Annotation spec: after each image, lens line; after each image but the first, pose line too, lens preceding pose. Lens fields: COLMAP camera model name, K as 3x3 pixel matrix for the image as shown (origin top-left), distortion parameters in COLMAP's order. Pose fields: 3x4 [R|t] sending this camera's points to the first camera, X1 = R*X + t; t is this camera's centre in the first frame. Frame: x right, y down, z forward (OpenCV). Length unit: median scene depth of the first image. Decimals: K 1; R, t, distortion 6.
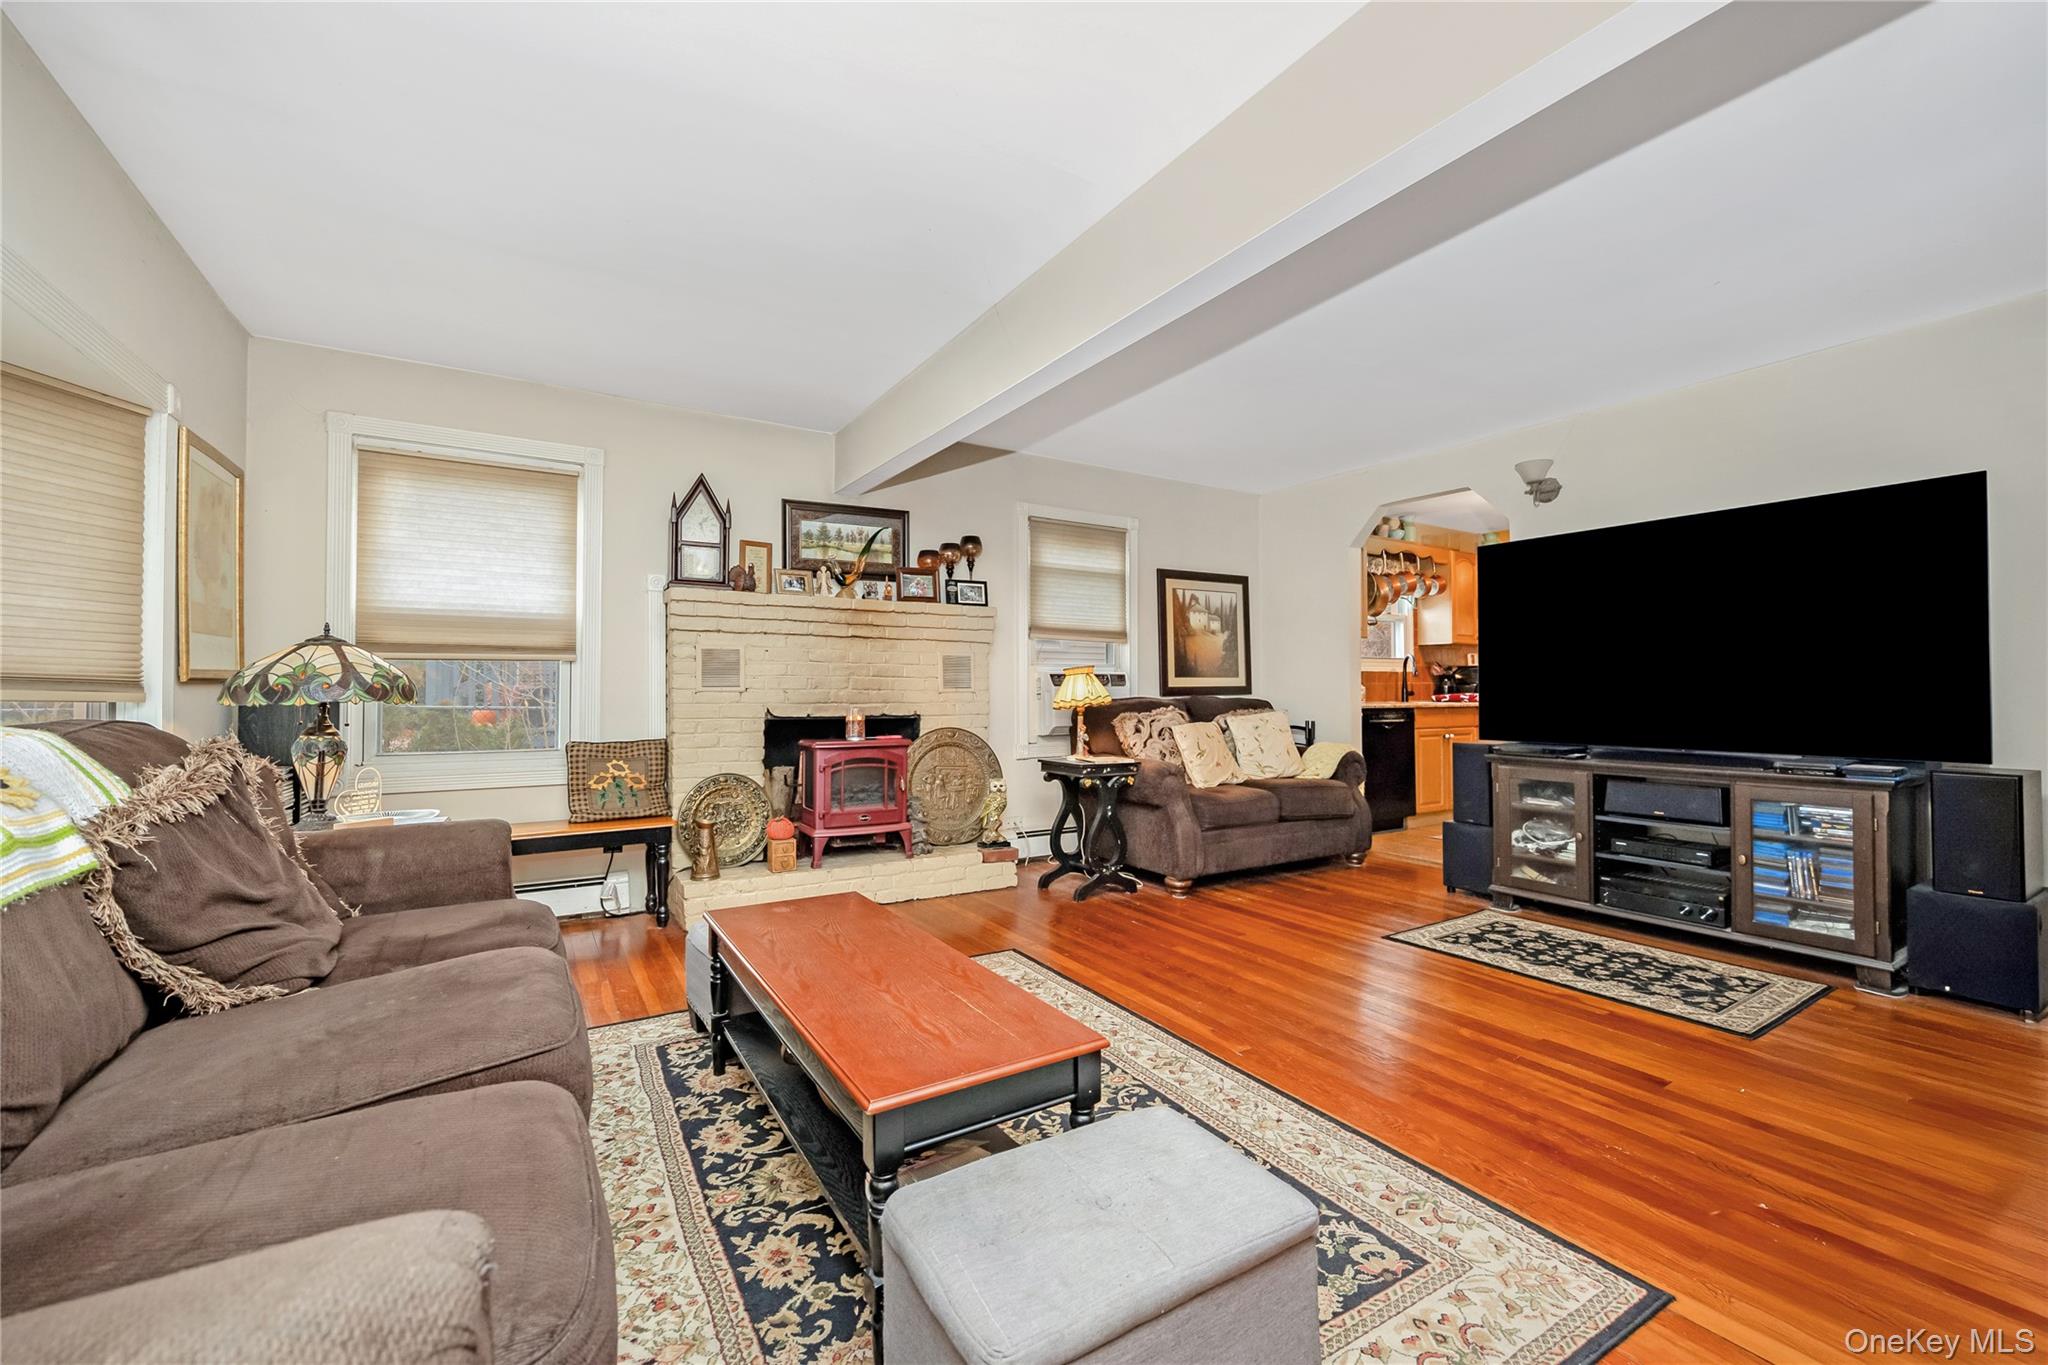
lens RADIAL K [[836.2, 0, 1020.5], [0, 836.2, 698.7], [0, 0, 1]] dist [-0.002093, -0.000205]
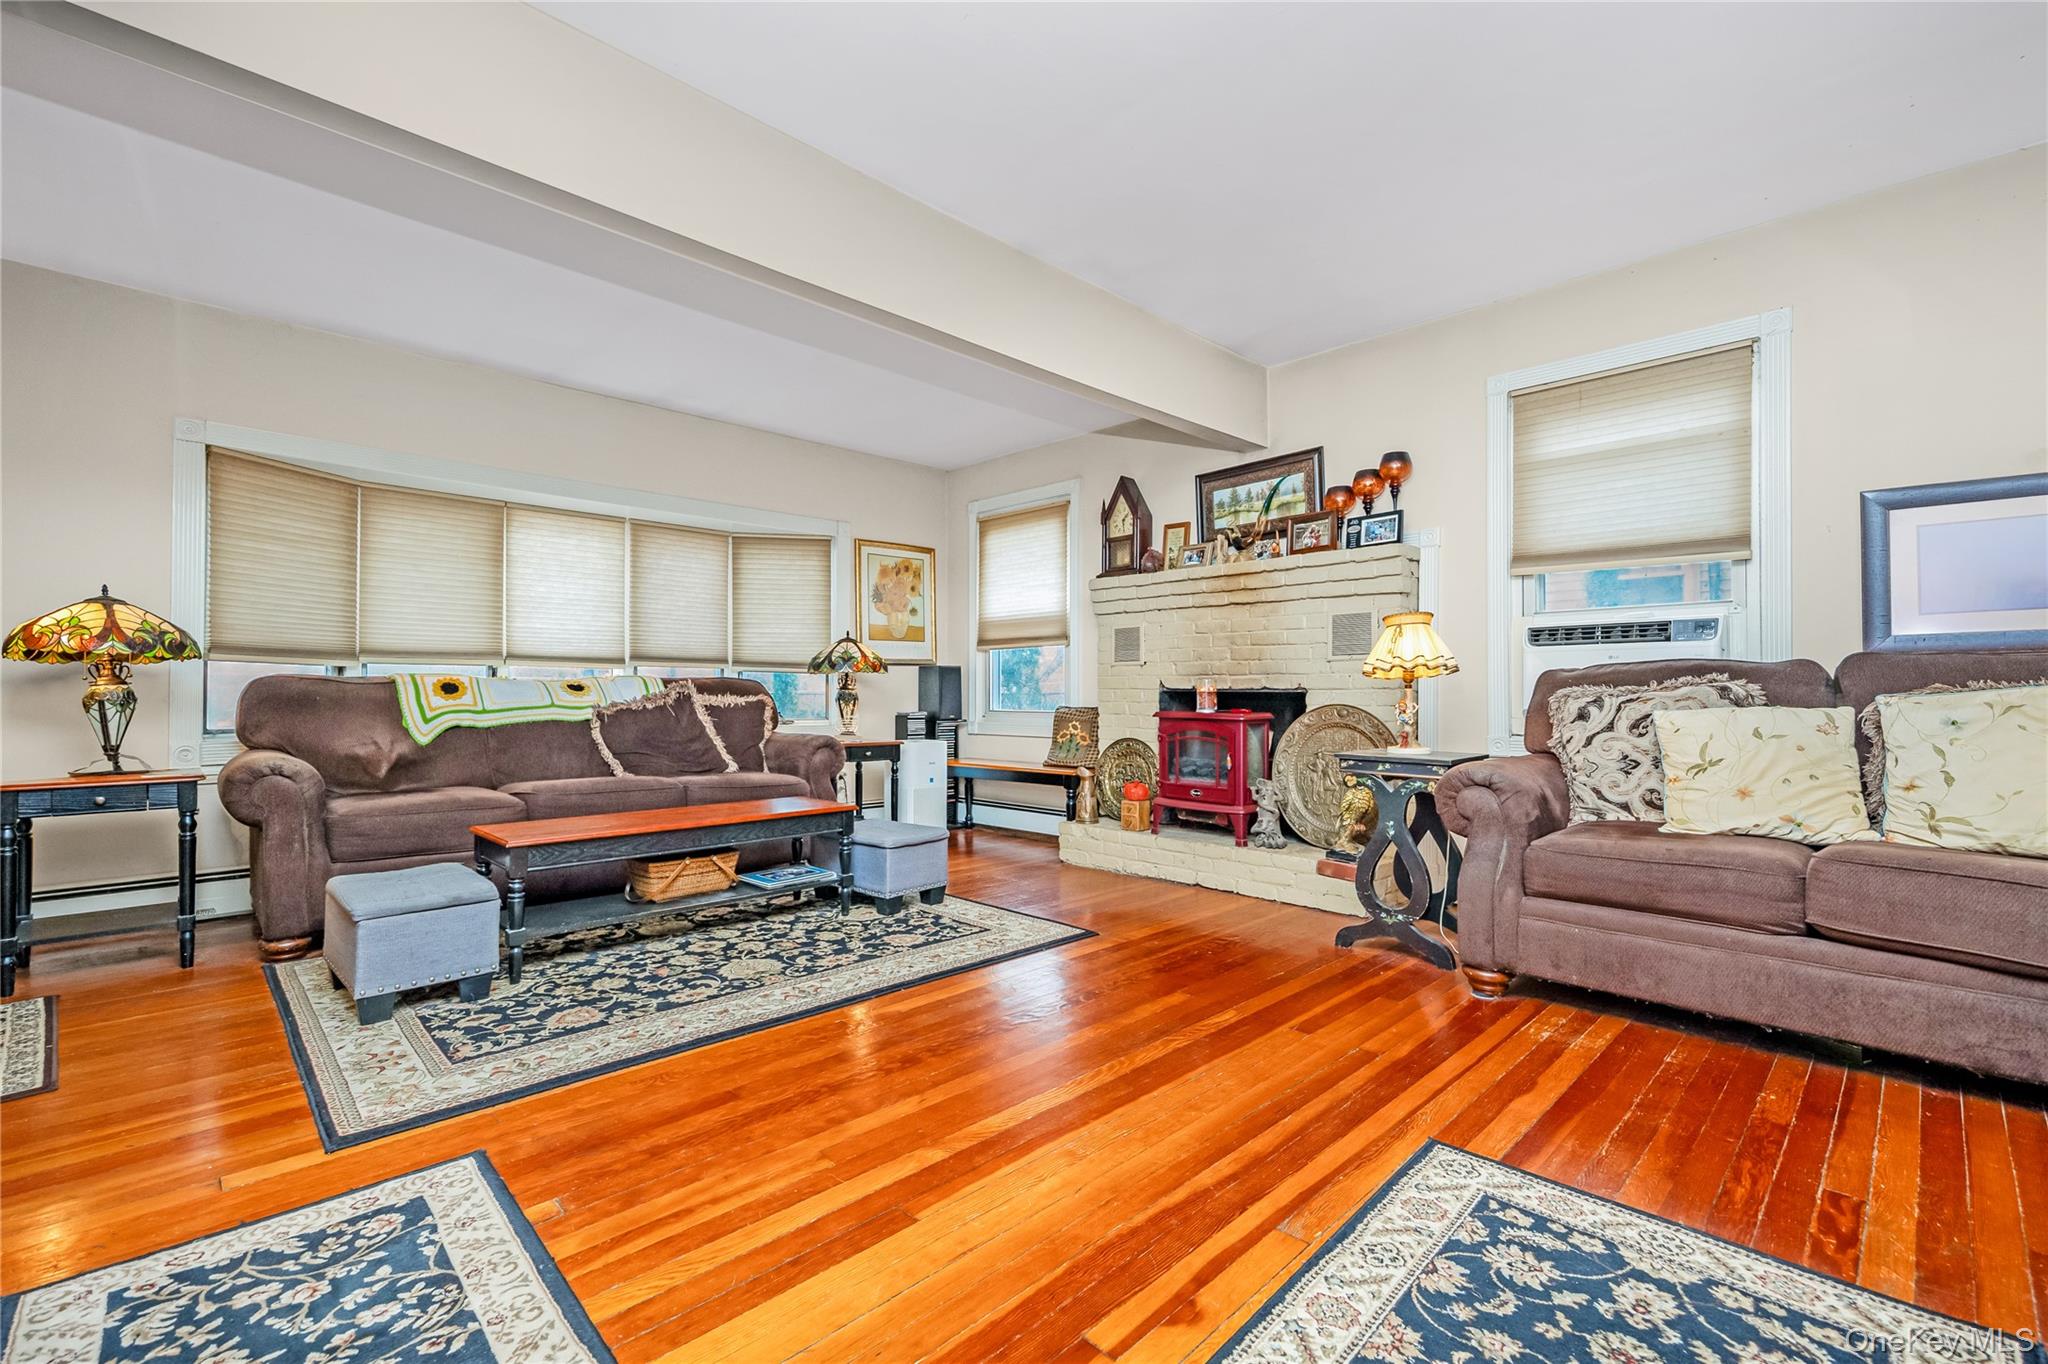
lens RADIAL K [[891.7, 0, 1020.1], [0, 891.7, 694.1], [0, 0, 1]] dist [0.015470, -0.000019]
pose [[0.220759, 0.002914, -0.975324, 0.784324], [-0.008643, 0.999962, 0.001031, 0.030558], [0.975290, 0.008202, 0.220776, 0.588899]]
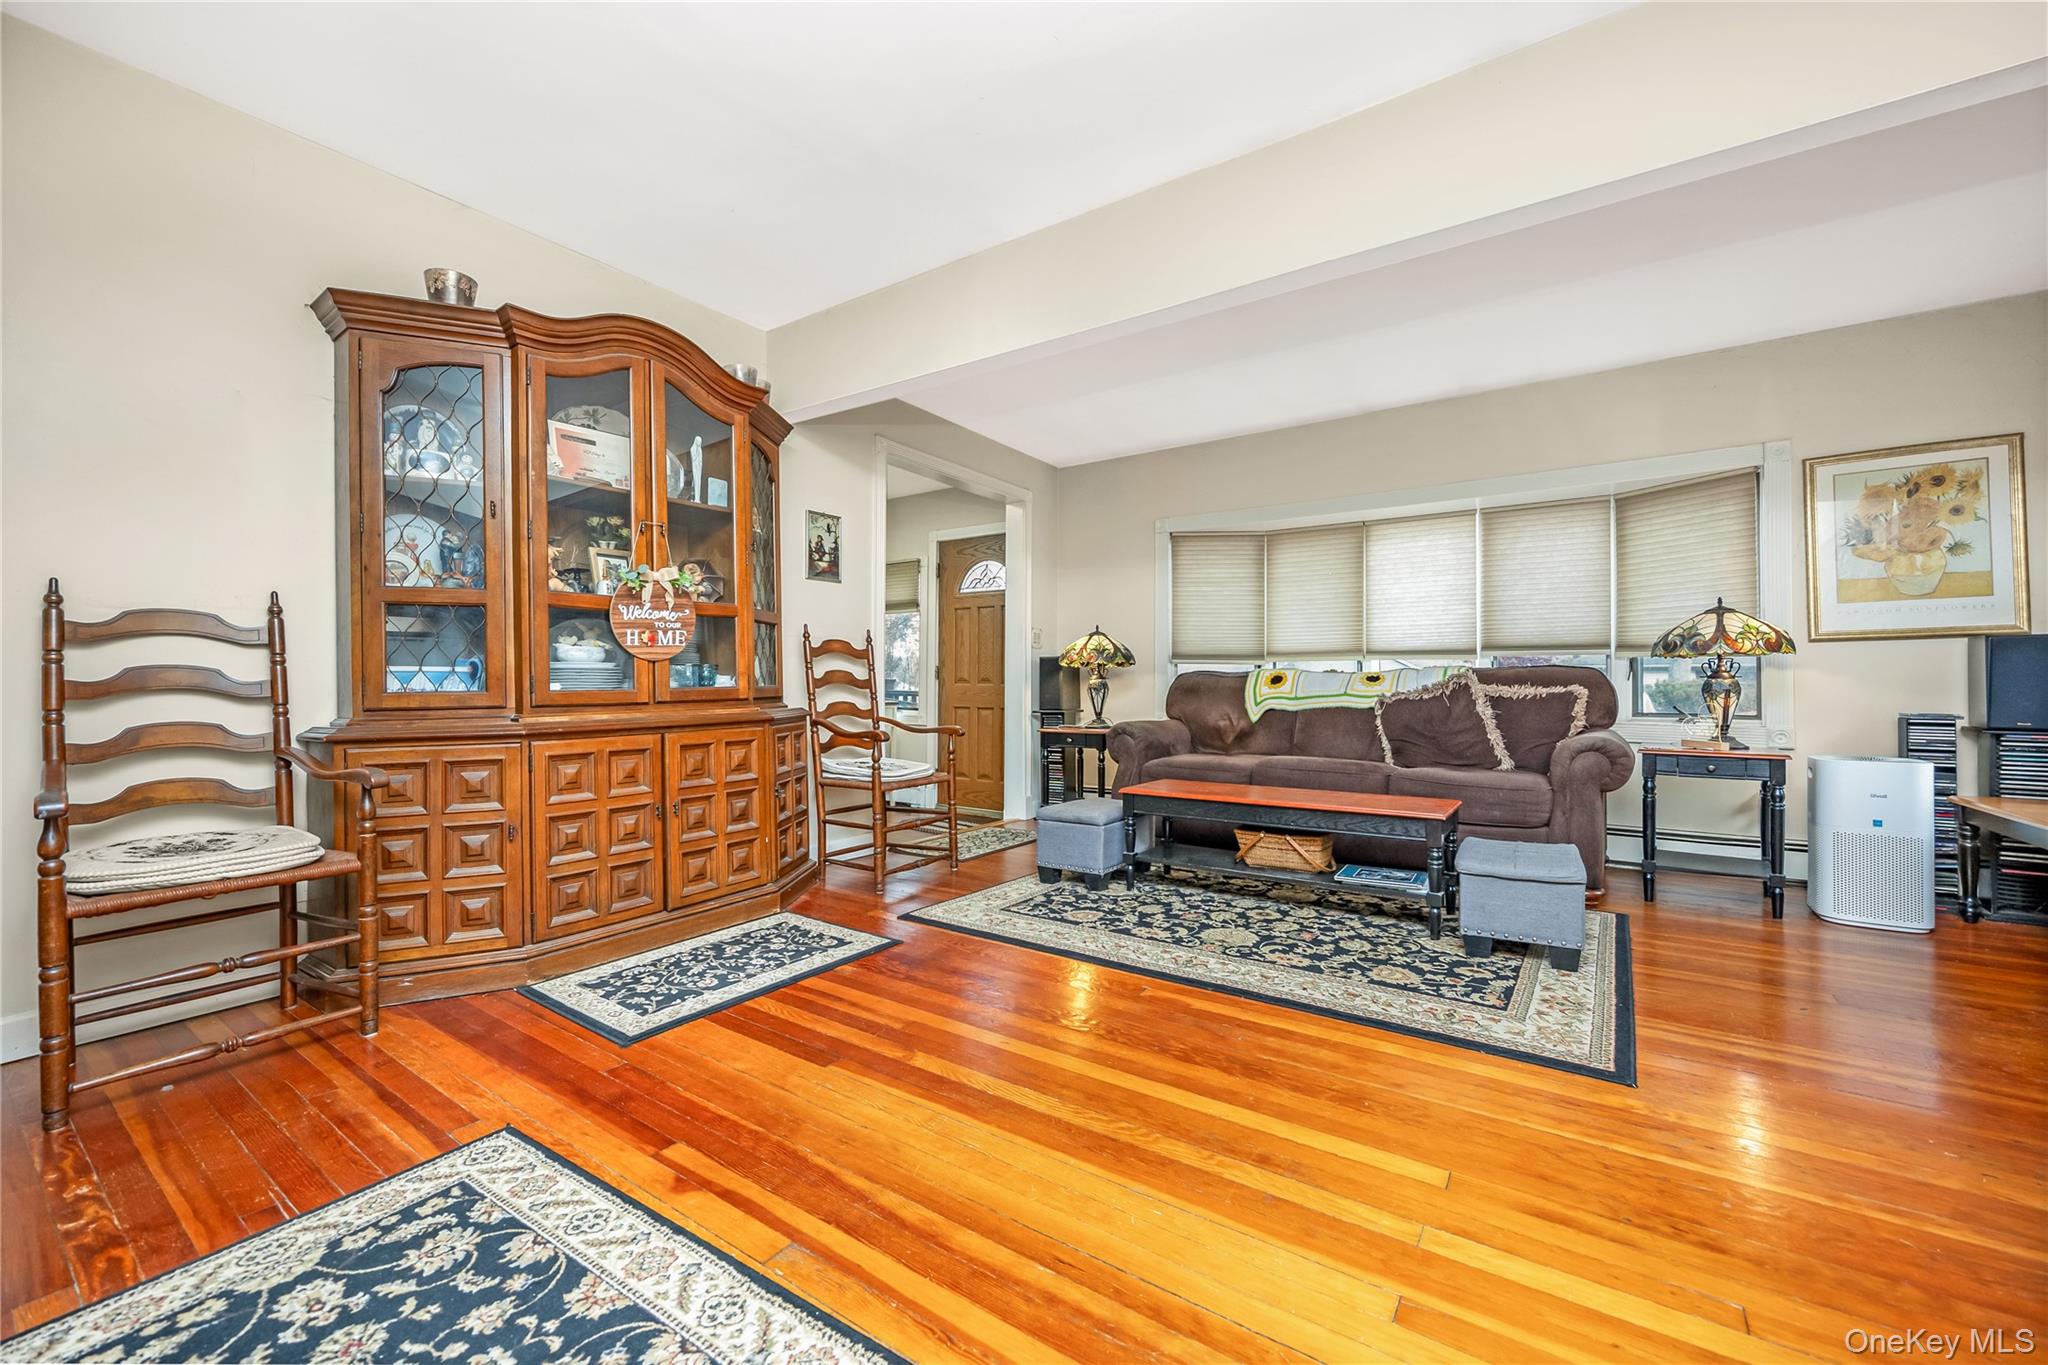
lens RADIAL K [[817.0, 0, 1024.0], [0, 817.0, 682.5], [0, 0, 1]] dist [-0.004202, -0.000132]
pose [[-0.916616, 0.001115, -0.399768, 0.482962], [-0.001324, 0.999982, 0.005826, 0.028027], [0.399767, 0.005870, -0.916598, 1.120811]]
